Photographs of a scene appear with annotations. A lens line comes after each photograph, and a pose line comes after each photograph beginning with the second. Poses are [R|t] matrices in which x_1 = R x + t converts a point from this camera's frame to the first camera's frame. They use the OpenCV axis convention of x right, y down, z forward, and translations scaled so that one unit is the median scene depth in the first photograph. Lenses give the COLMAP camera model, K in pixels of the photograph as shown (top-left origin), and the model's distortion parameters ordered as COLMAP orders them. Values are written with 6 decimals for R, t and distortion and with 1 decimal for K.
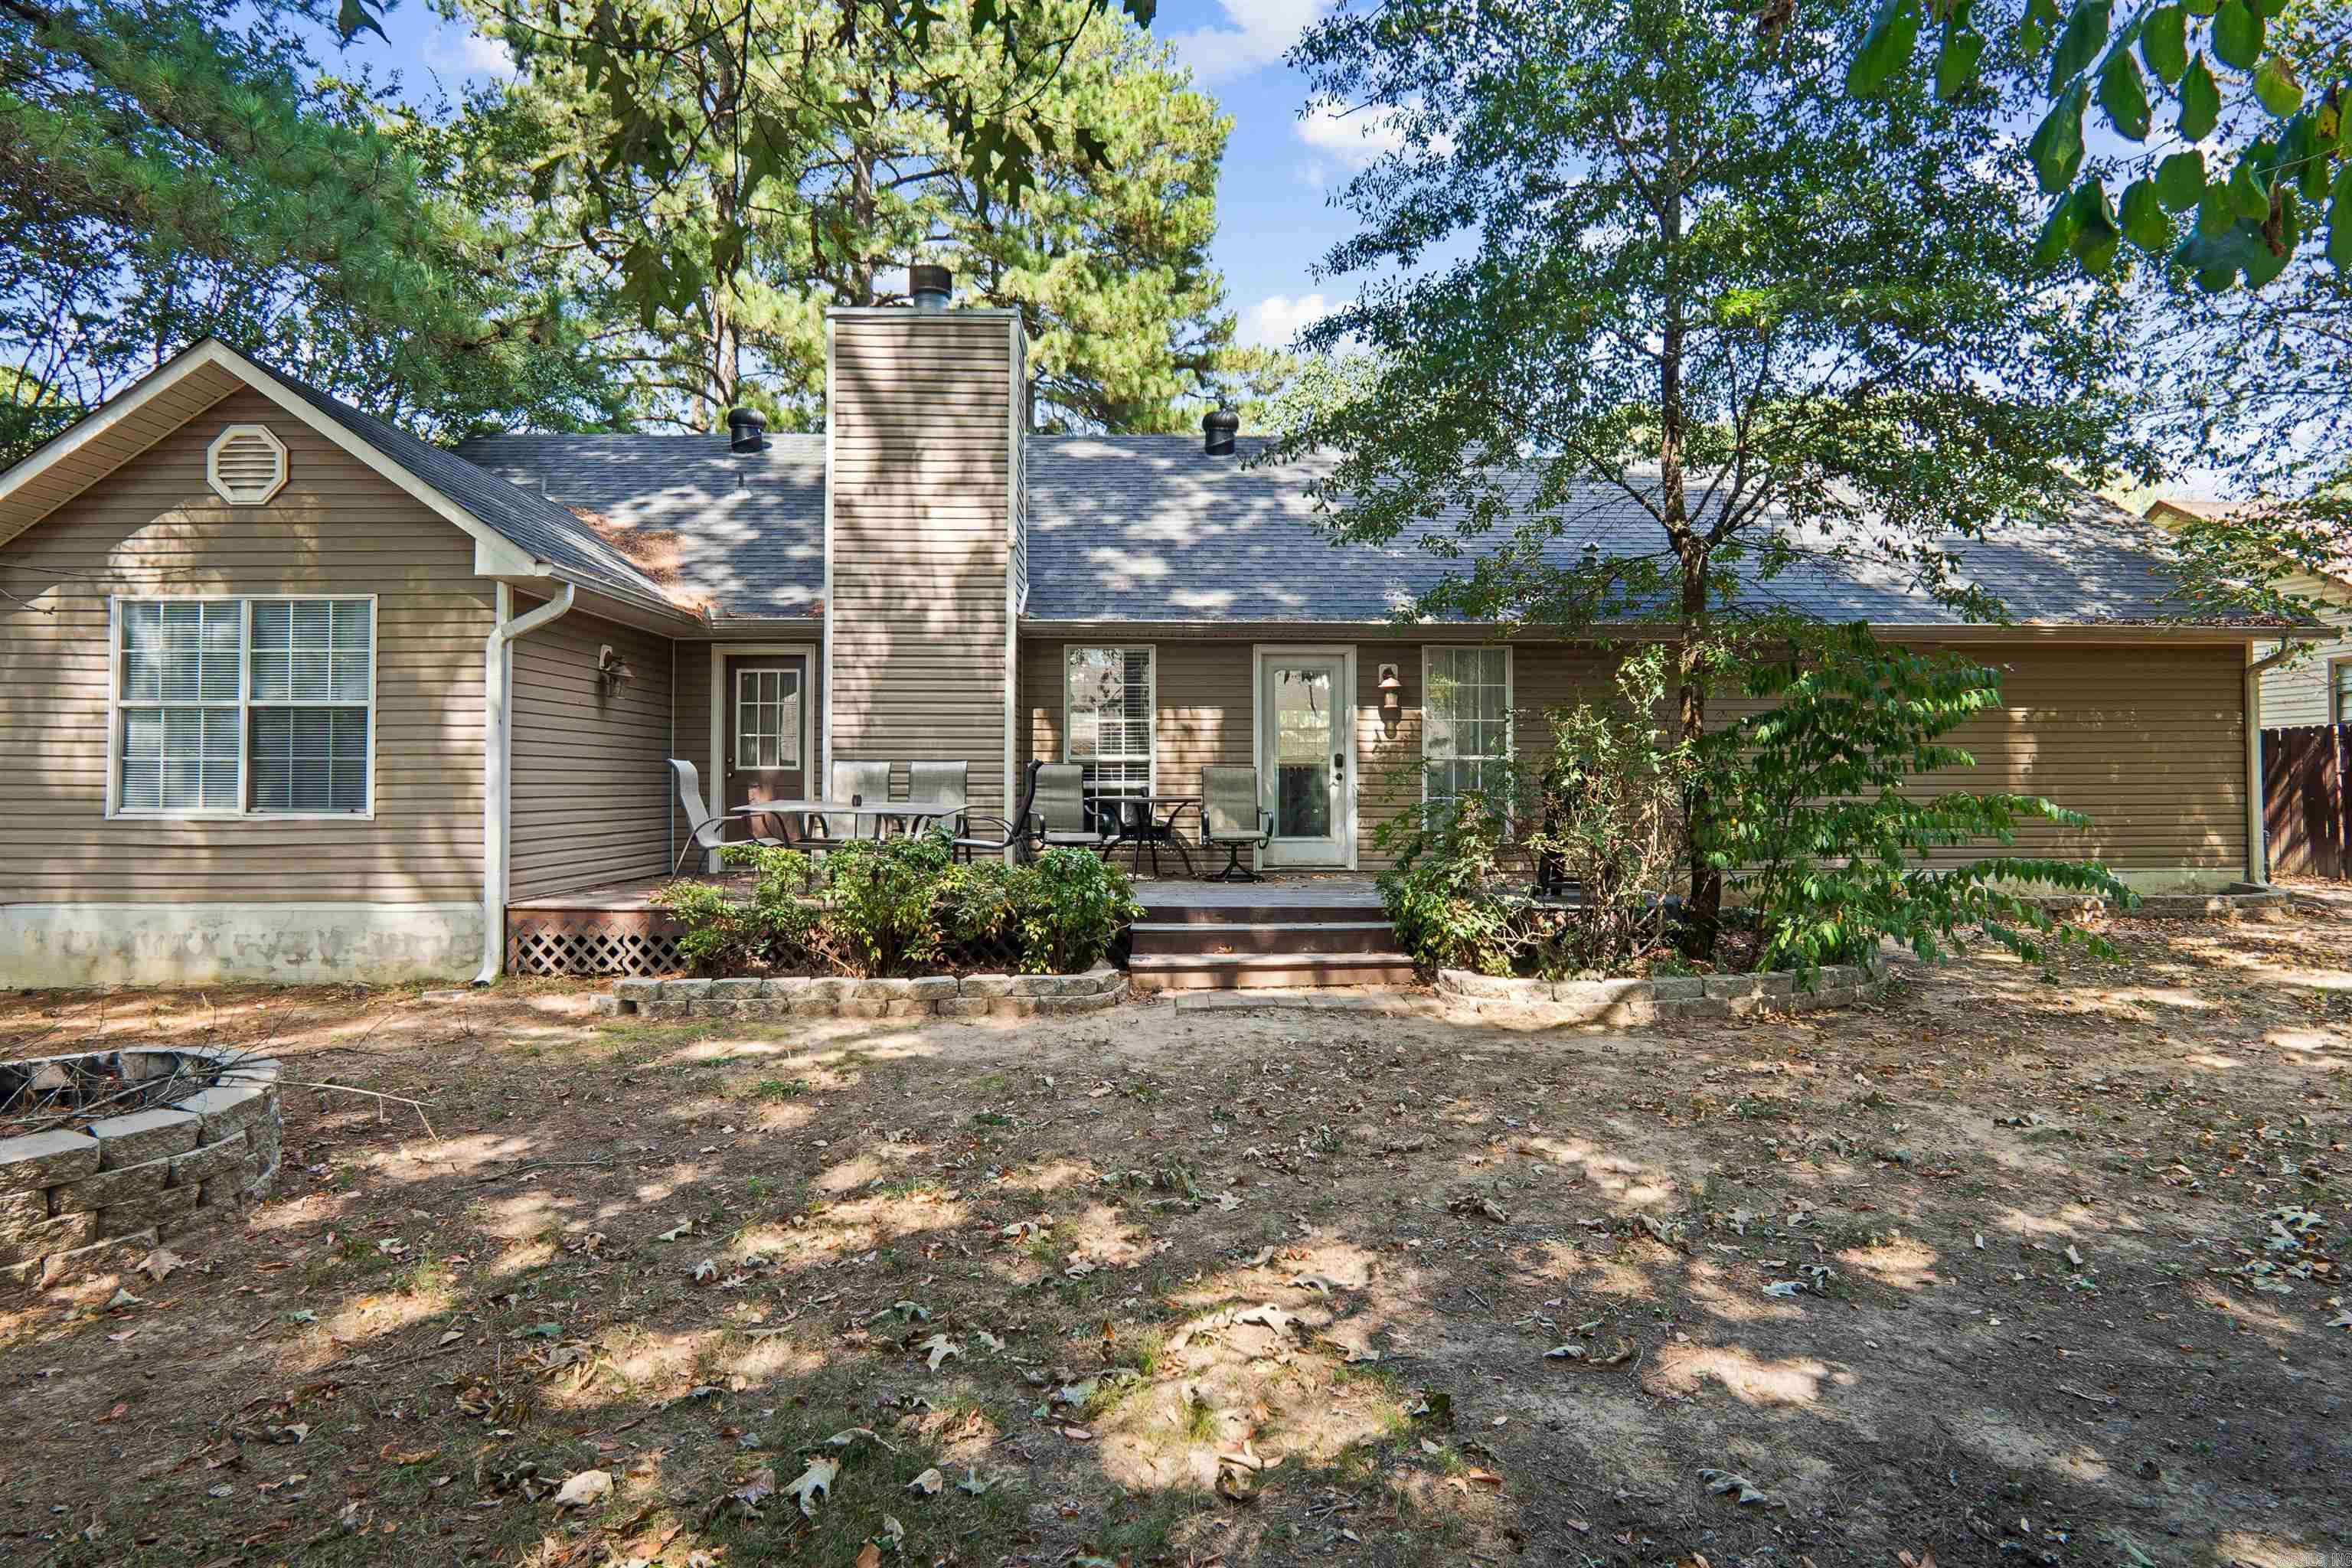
lens RADIAL K [[1250.2, 0, 1181.7], [0, 1250.2, 773.2], [0, 0, 1]] dist [-0.007325, -0.000739]
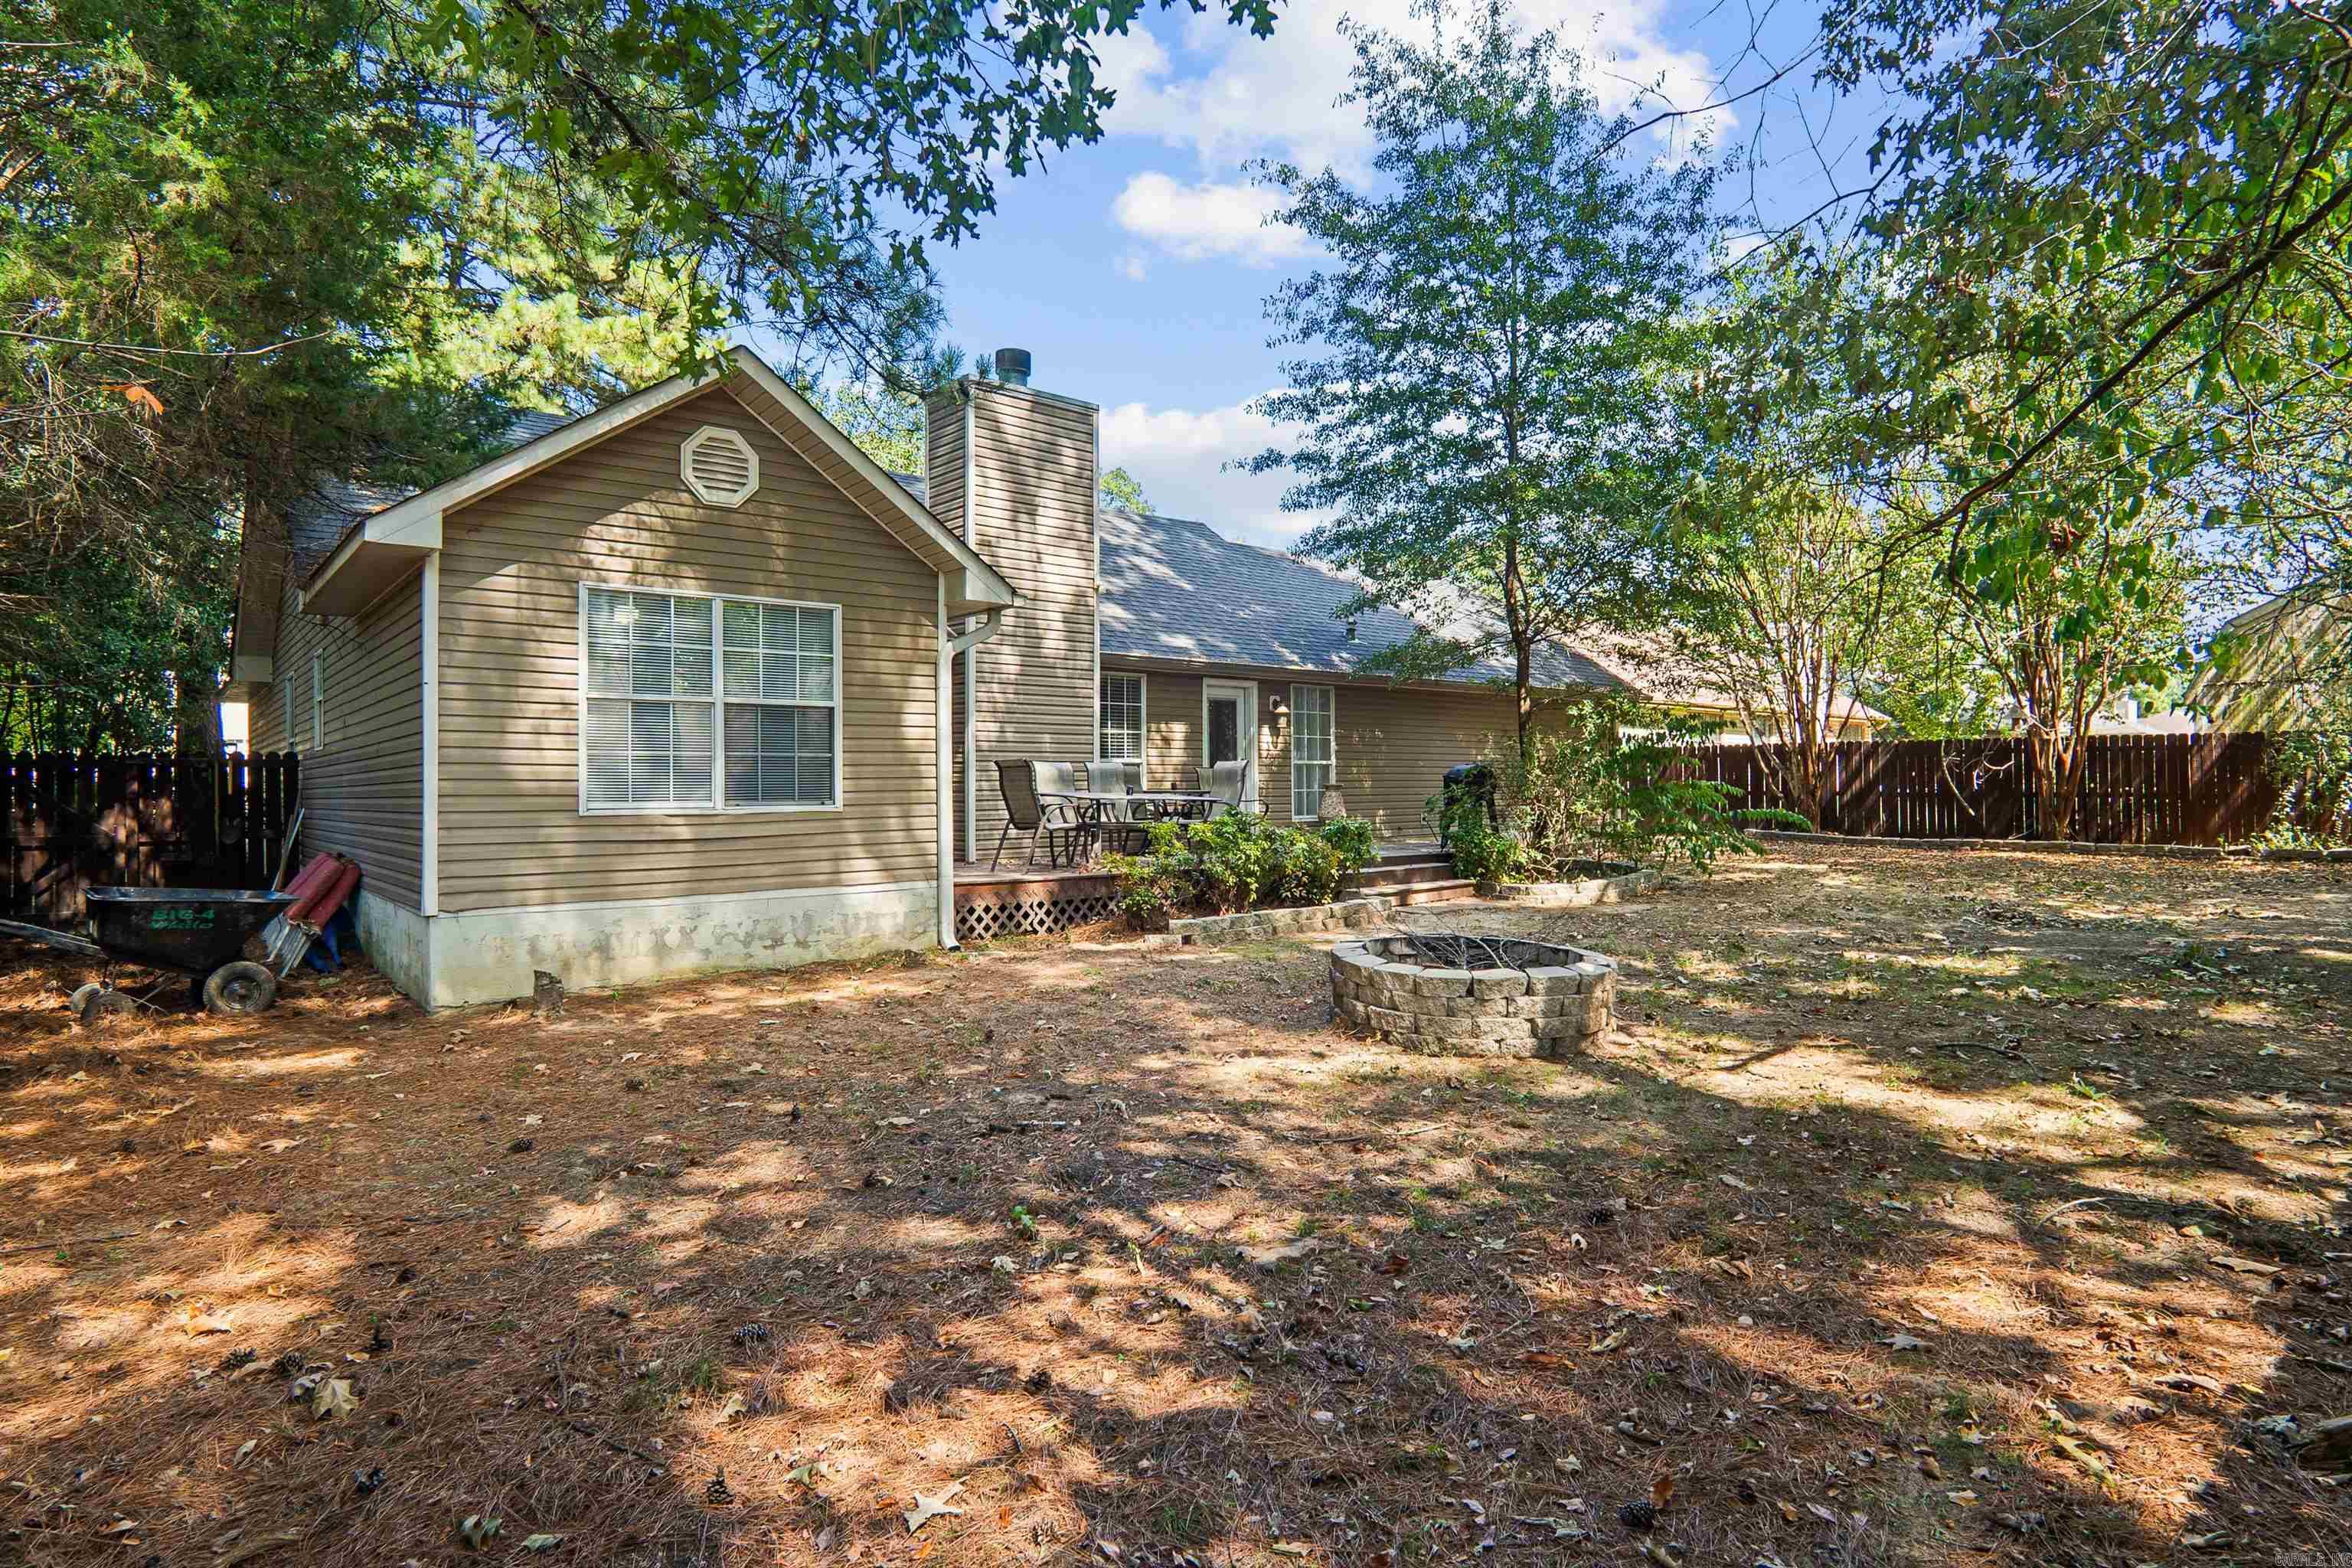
lens RADIAL K [[1250.2, 0, 1181.7], [0, 1250.2, 773.2], [0, 0, 1]] dist [-0.007325, -0.000739]
pose [[0.768665, 0.000781, 0.639651, -1.118635], [0.005042, 0.999961, -0.007281, 0.014175], [-0.639632, 0.008822, 0.768631, -0.033721]]
